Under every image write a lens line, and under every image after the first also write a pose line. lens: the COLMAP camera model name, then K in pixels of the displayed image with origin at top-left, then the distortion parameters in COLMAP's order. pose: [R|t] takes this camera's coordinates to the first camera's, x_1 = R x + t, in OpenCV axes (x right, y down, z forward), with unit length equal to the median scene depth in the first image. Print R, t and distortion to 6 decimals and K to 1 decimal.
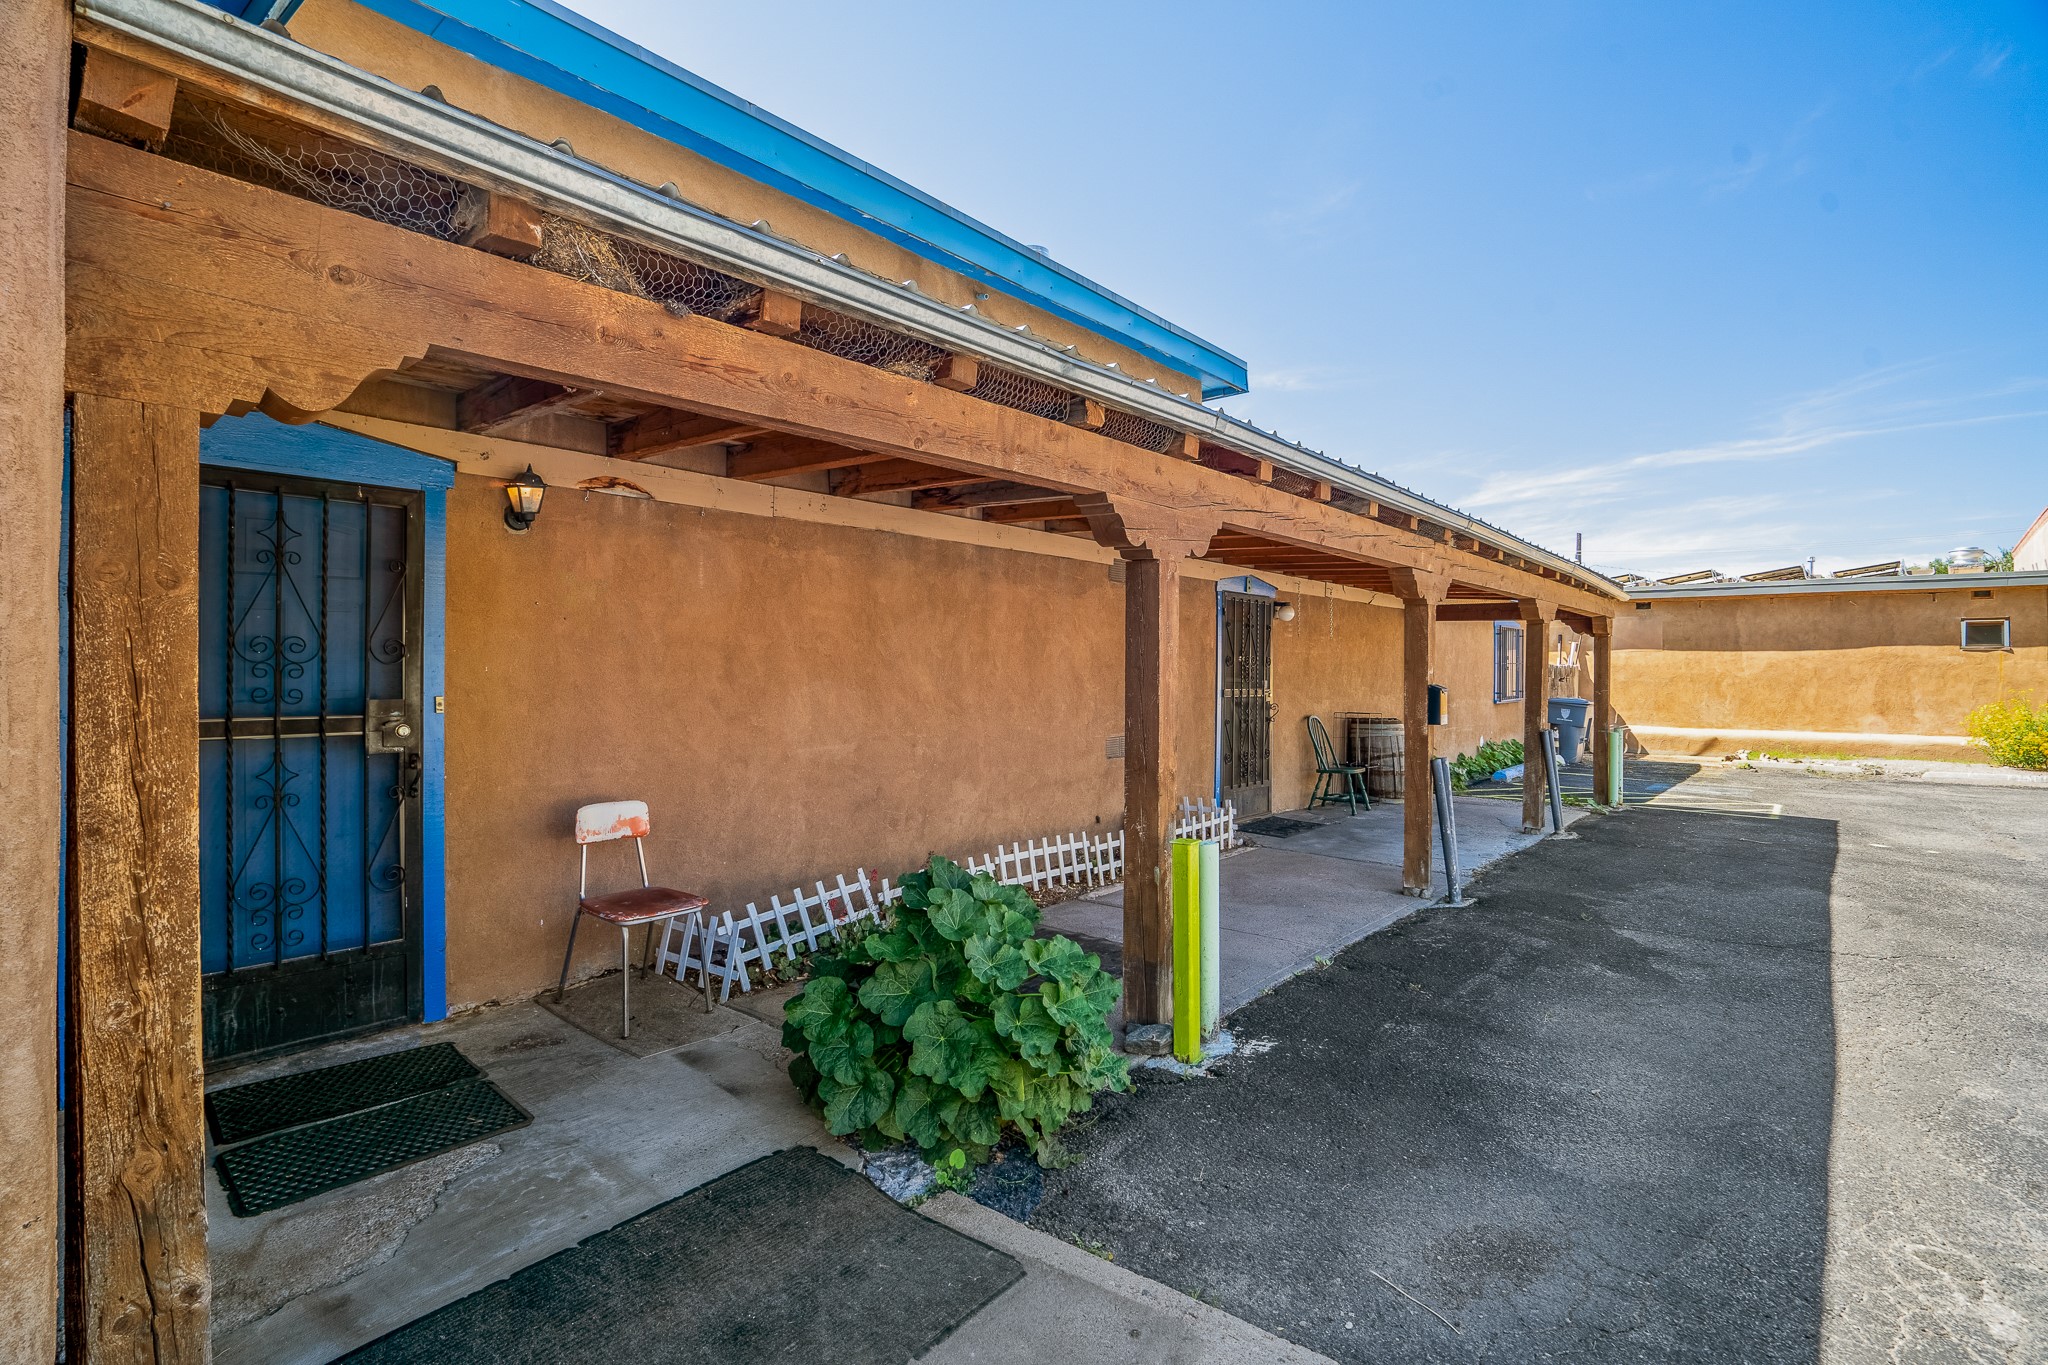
lens RADIAL K [[965.4, 0, 1027.6], [0, 965.4, 674.8], [0, 0, 1]] dist [-0.057429, 0.024851]
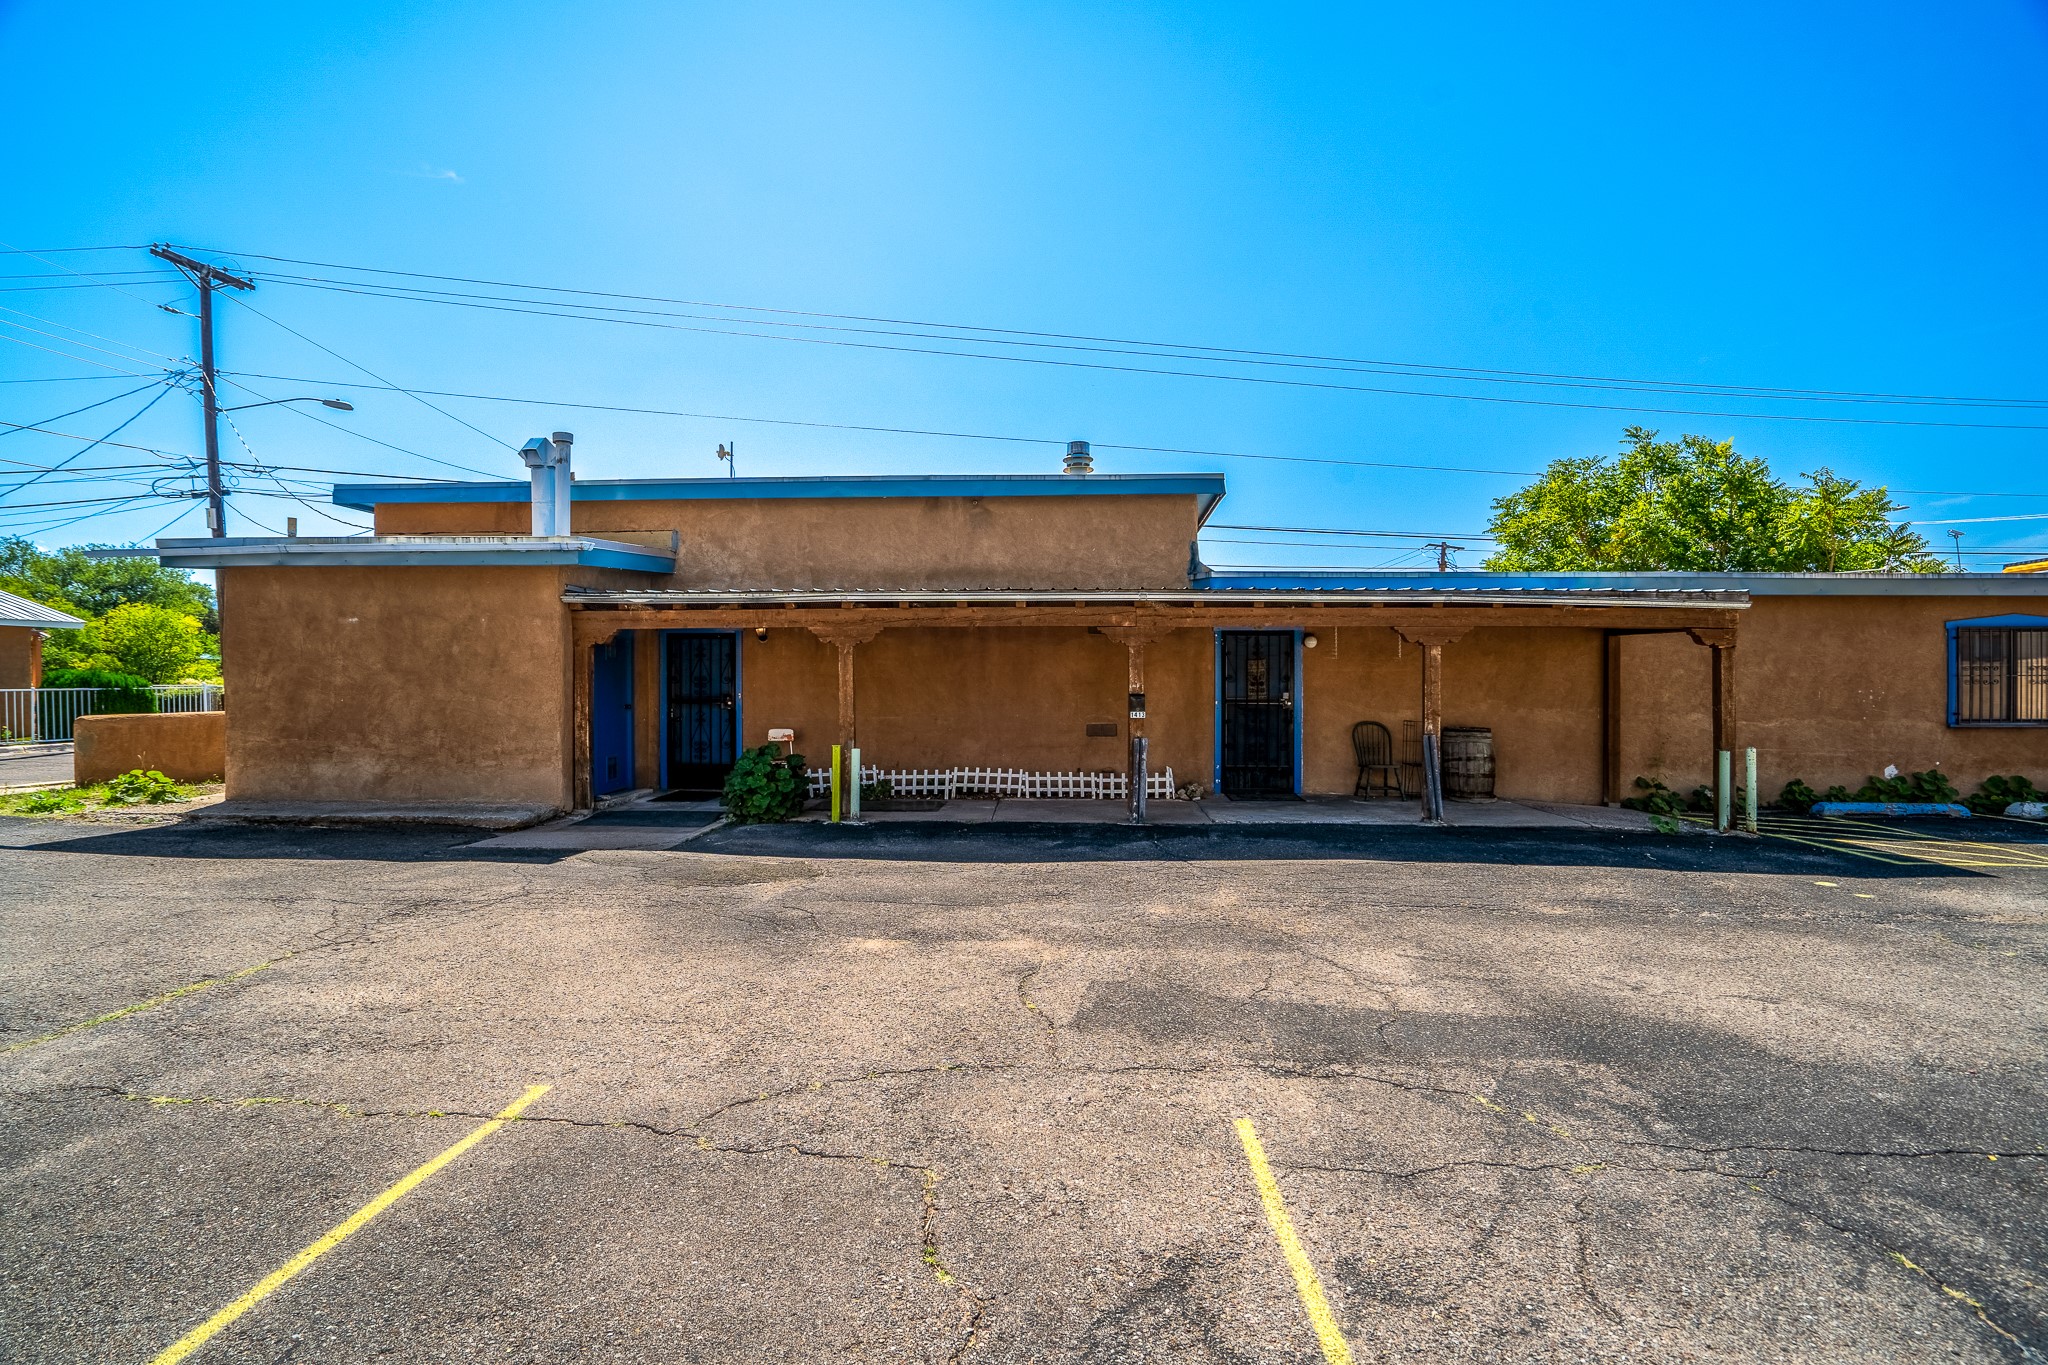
lens RADIAL K [[965.4, 0, 1027.6], [0, 965.4, 674.8], [0, 0, 1]] dist [-0.057429, 0.024851]
pose [[0.623337, -0.007886, -0.781914, 1.085131], [-0.002301, 0.999926, -0.011918, -0.002205], [0.781950, 0.009228, 0.623273, -0.135828]]
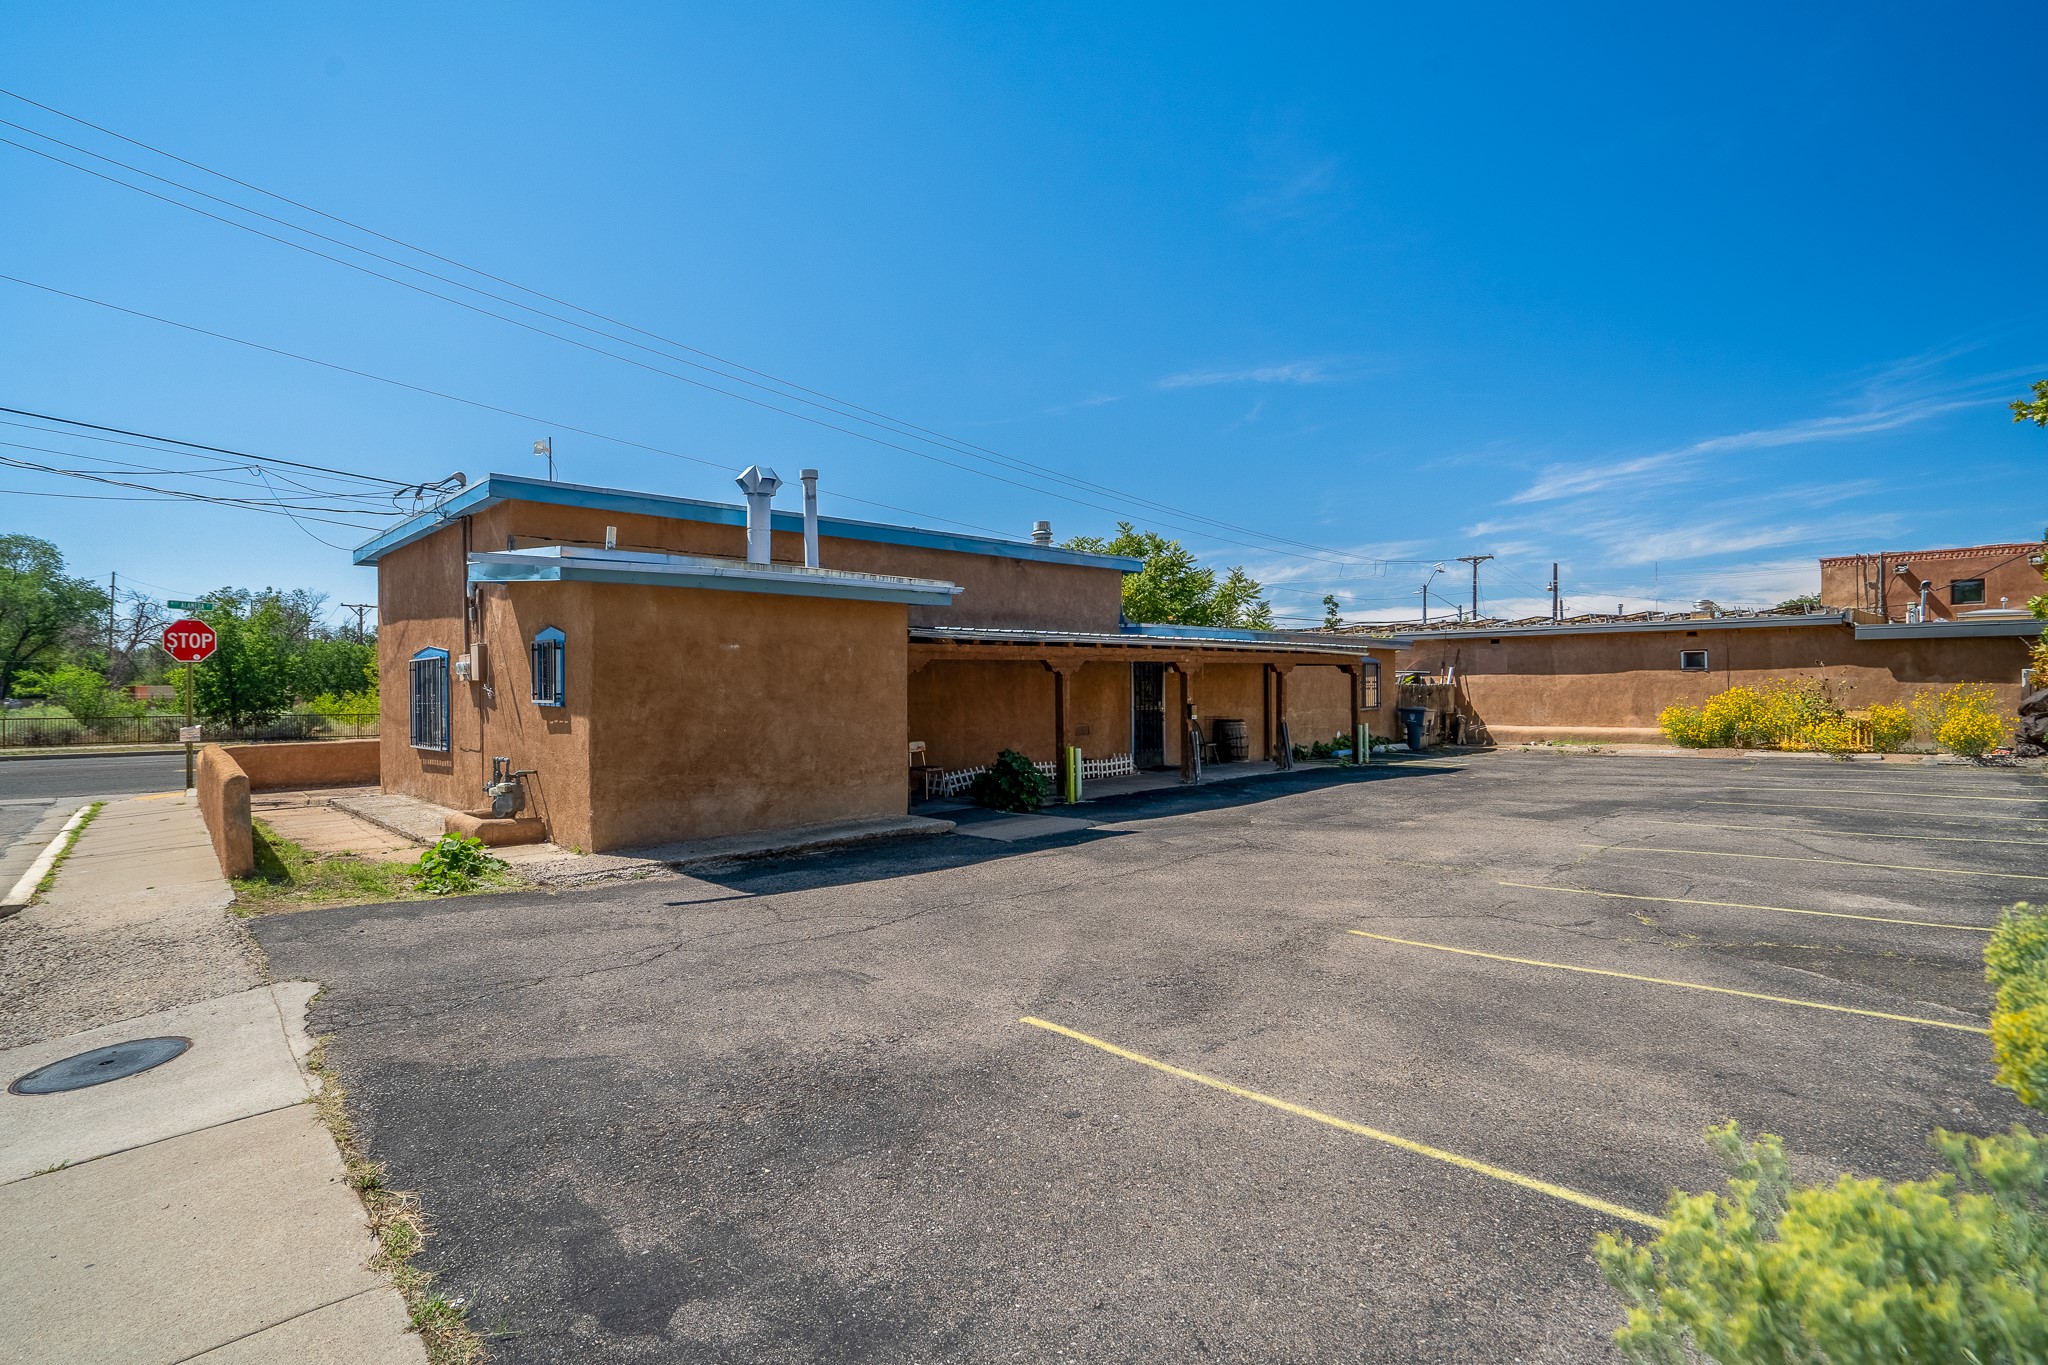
lens RADIAL K [[965.4, 0, 1027.6], [0, 965.4, 674.8], [0, 0, 1]] dist [-0.057429, 0.024851]
pose [[0.997233, -0.016853, -0.072410, 0.111429], [0.015712, 0.999744, -0.016291, -0.023751], [0.072666, 0.015108, 0.997242, -1.153090]]
